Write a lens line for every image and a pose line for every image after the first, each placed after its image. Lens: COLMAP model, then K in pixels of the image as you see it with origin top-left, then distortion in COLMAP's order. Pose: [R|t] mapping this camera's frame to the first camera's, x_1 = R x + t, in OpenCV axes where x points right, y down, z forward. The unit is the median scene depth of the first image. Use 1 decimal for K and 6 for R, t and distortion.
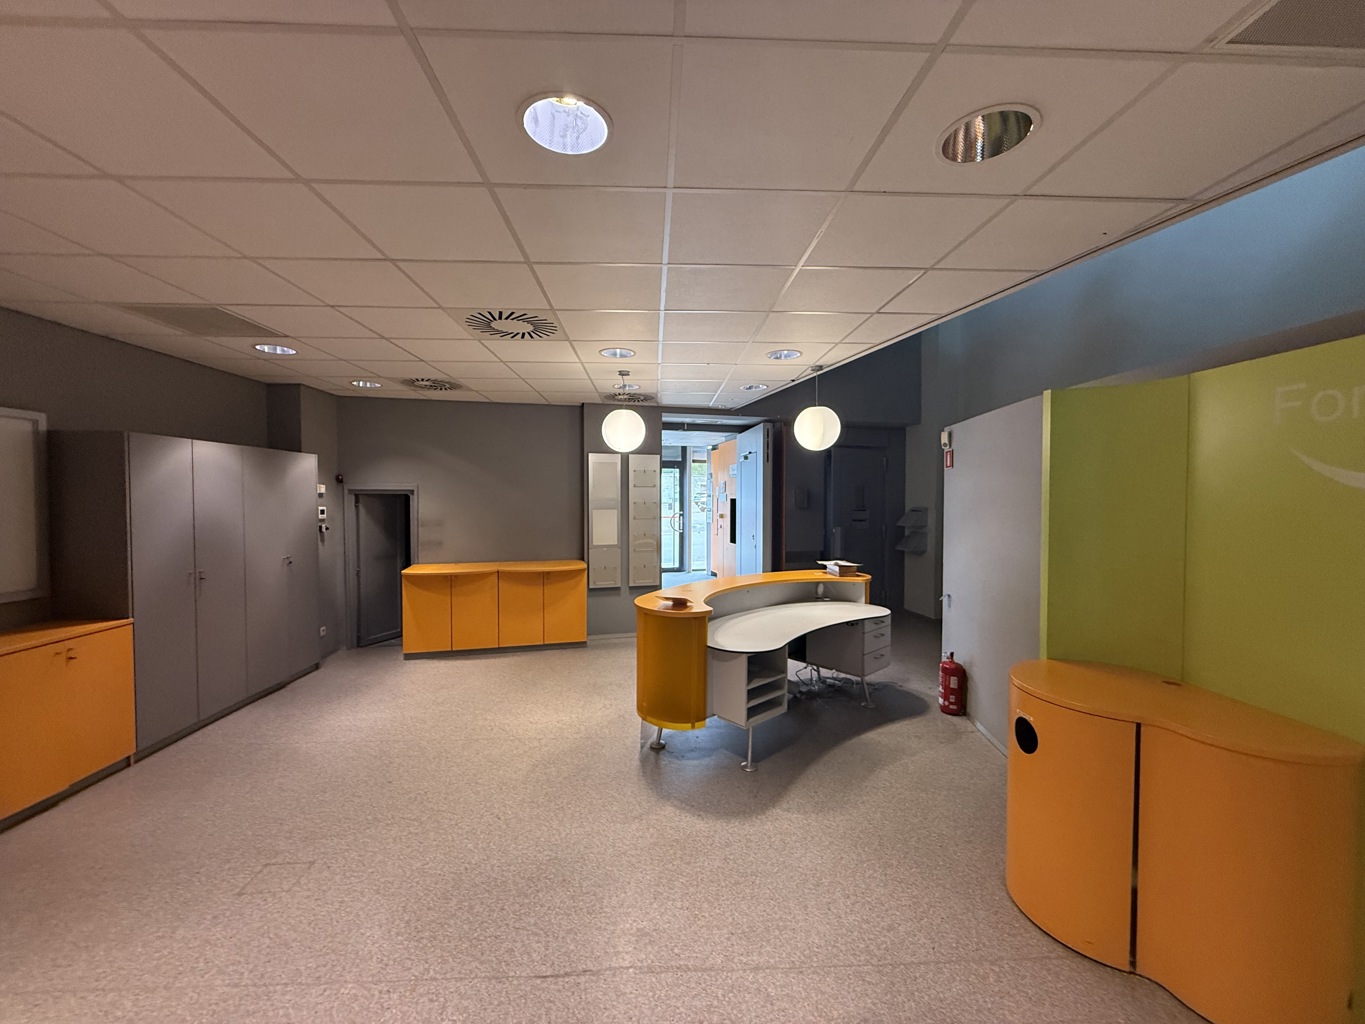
lens RADIAL K [[543.8, 0, 678.4], [0, 543.8, 507.6], [0, 0, 1]] dist [-0.001224, -0.000198]
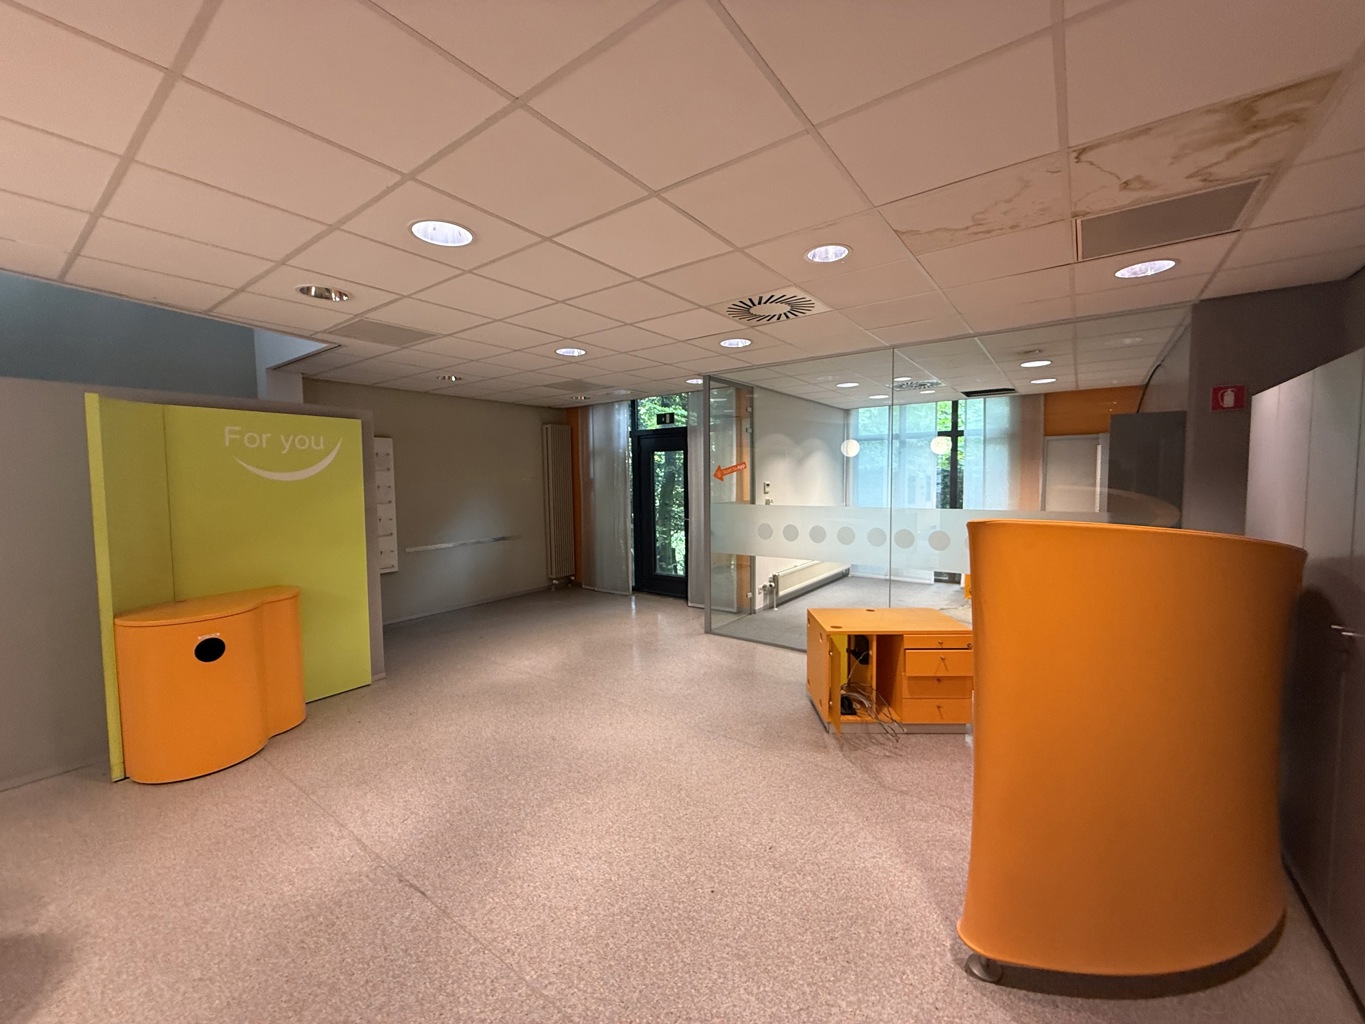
lens RADIAL K [[543.8, 0, 678.4], [0, 543.8, 507.6], [0, 0, 1]] dist [-0.001224, -0.000198]
pose [[-0.777040, -0.027736, 0.628840, -1.441809], [0.026746, 0.996672, 0.077009, -0.038166], [-0.628883, 0.076658, -0.773712, 1.556331]]
